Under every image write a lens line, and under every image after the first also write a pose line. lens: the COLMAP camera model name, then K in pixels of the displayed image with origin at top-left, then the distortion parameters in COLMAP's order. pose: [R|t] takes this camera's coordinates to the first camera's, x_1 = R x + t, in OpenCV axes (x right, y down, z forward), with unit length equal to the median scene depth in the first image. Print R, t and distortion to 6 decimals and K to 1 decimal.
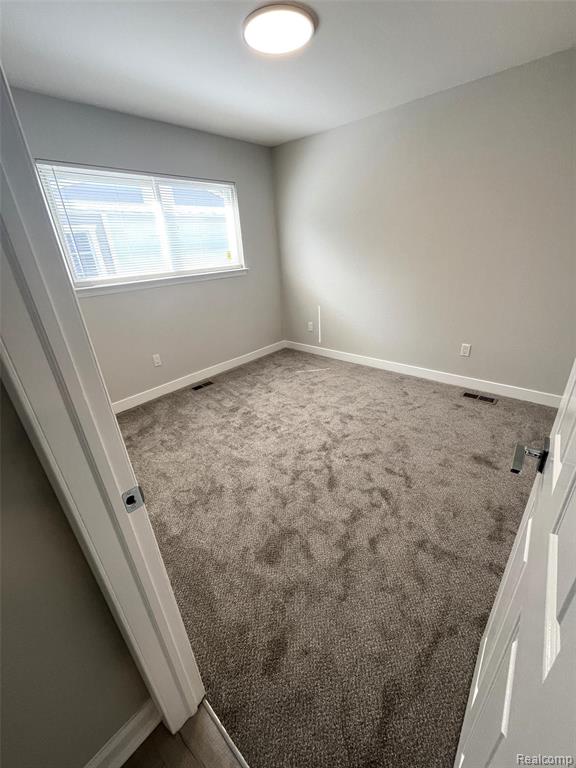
lens RADIAL K [[303.5, 0, 288.0], [0, 303.5, 384.0], [0, 0, 1]] dist [-0.002903, -0.000115]
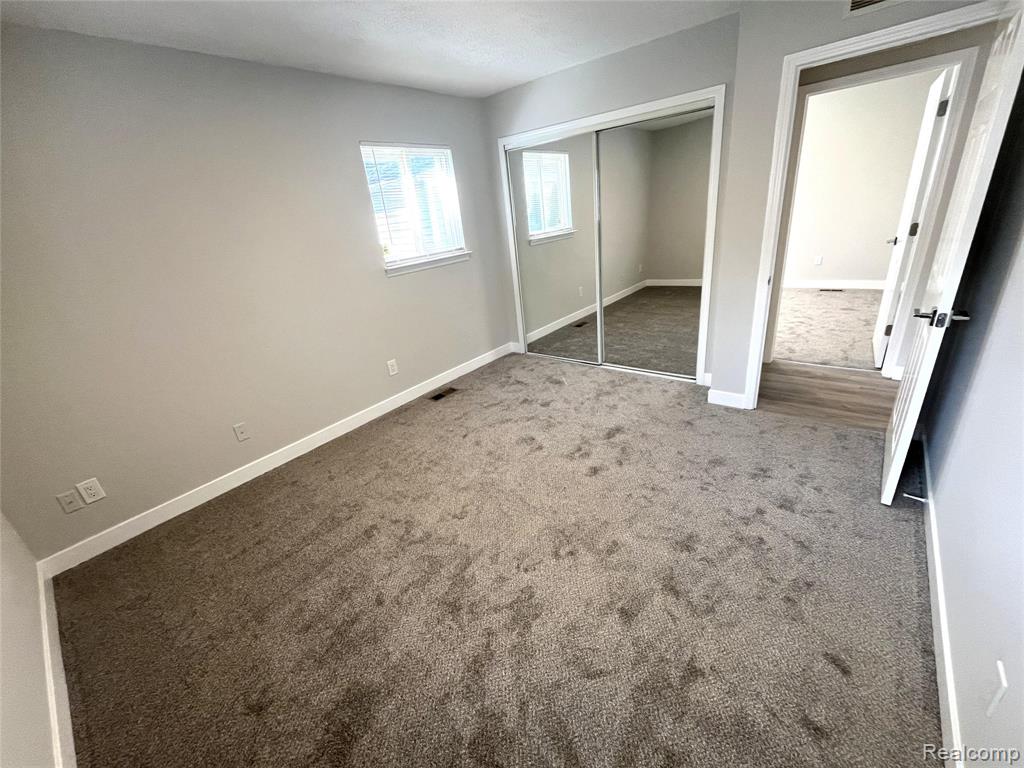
lens RADIAL K [[414.5, 0, 512.0], [0, 414.5, 384.0], [0, 0, 1]] dist [-0.002370, -0.000372]
pose [[0.997076, -0.076350, 0.003163, -0.353172], [0.076411, 0.995719, -0.052010, 0.183537], [0.000822, 0.052099, 0.998642, -0.349131]]
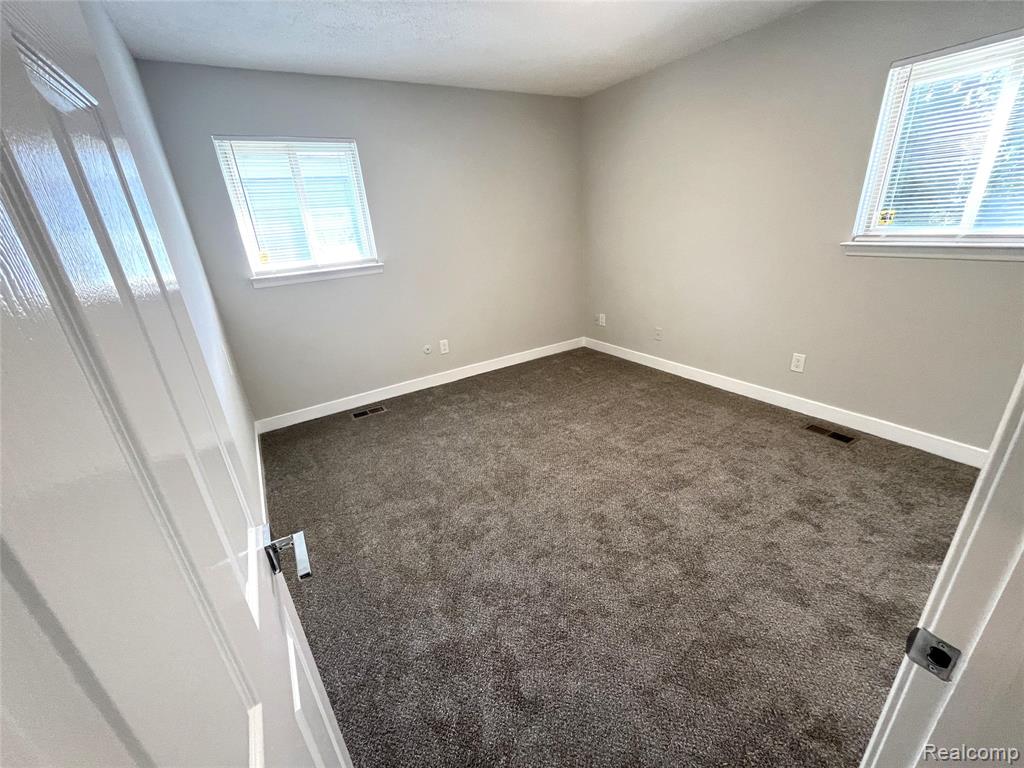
lens RADIAL K [[414.5, 0, 512.0], [0, 414.5, 384.0], [0, 0, 1]] dist [-0.002370, -0.000372]
pose [[-0.291782, 0.409132, -0.864566, 1.839350], [-0.336435, 0.802237, 0.493181, -0.866968], [0.895363, 0.434771, -0.096432, 1.720648]]
